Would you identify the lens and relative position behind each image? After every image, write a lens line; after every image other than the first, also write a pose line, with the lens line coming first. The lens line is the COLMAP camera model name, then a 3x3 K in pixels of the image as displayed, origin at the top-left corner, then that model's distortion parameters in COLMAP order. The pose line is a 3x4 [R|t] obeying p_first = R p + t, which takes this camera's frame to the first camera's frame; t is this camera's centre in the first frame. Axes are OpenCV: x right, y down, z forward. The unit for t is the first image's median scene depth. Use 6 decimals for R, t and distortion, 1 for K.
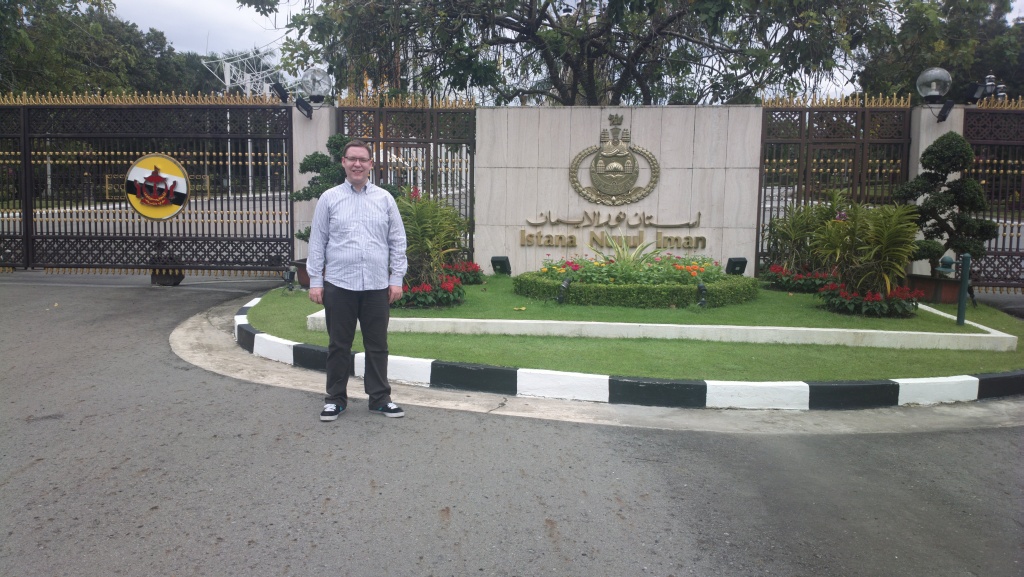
lens RADIAL K [[765.0, 0, 503.2], [0, 765.0, 306.4], [0, 0, 1]] dist [0.046809, -0.009194]
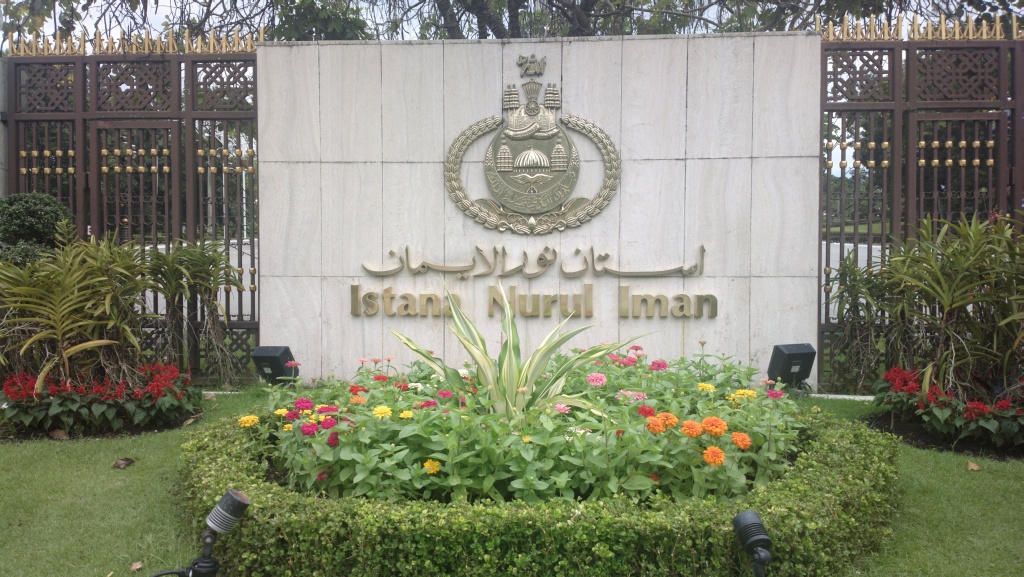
lens RADIAL K [[765.0, 0, 521.0], [0, 765.0, 289.7], [0, 0, 1]] dist [0.046809, -0.009194]
pose [[0.999347, -0.013336, 0.033573, 0.119496], [0.015897, 0.996887, -0.077229, -0.057208], [-0.032438, 0.077712, 0.996448, 0.503533]]
